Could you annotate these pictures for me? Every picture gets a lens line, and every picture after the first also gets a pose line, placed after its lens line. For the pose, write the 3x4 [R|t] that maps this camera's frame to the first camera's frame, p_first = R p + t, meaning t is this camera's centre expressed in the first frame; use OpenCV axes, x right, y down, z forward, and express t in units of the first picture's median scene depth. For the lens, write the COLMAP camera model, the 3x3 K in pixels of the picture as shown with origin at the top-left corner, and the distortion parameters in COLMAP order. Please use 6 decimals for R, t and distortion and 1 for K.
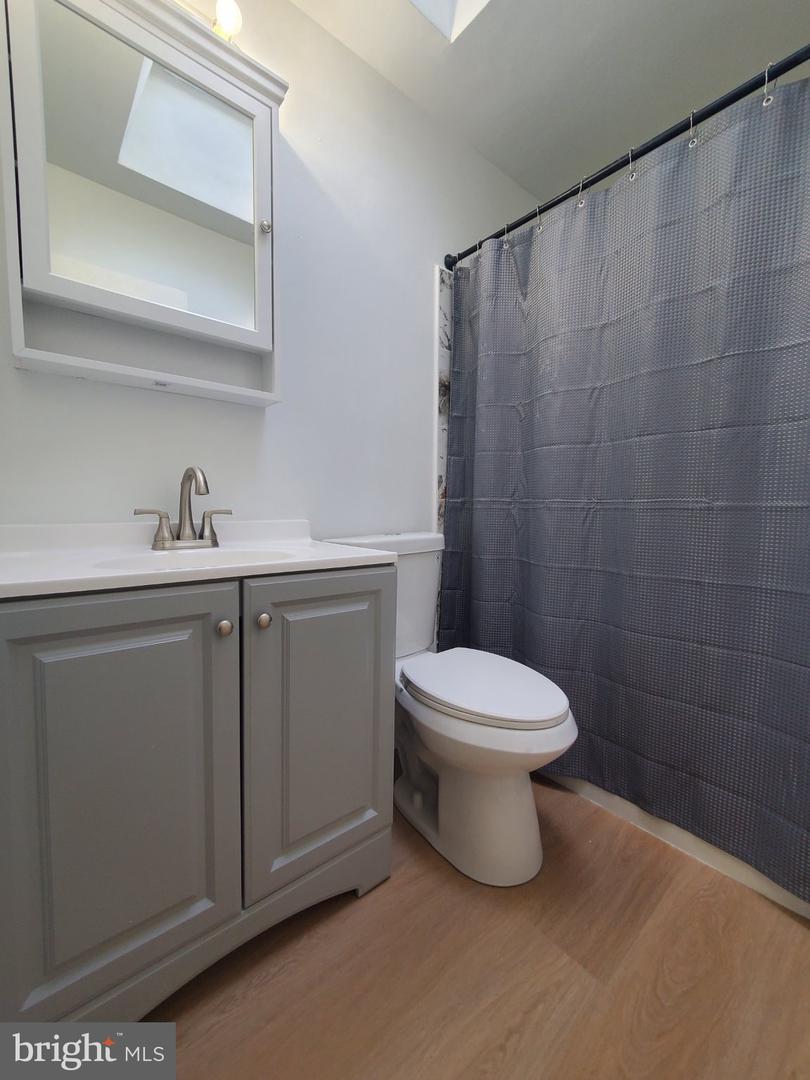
lens RADIAL K [[430.3, 0, 399.5], [0, 430.3, 539.3], [0, 0, 1]] dist [0.000355, -0.000375]
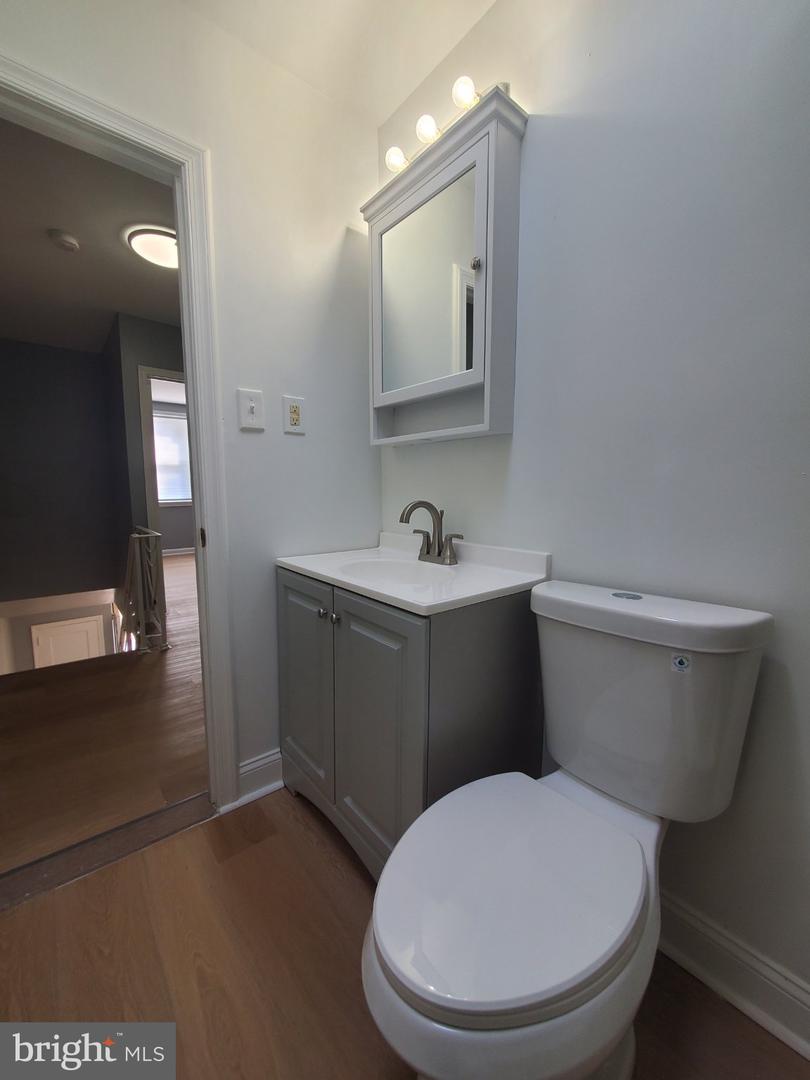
lens RADIAL K [[430.3, 0, 400.3], [0, 430.3, 538.7], [0, 0, 1]] dist [0.000355, -0.000375]
pose [[-0.017196, 0.101157, -0.994722, 0.881892], [-0.070654, 0.992259, 0.102128, -0.193826], [0.997353, 0.072038, -0.009916, 1.004127]]
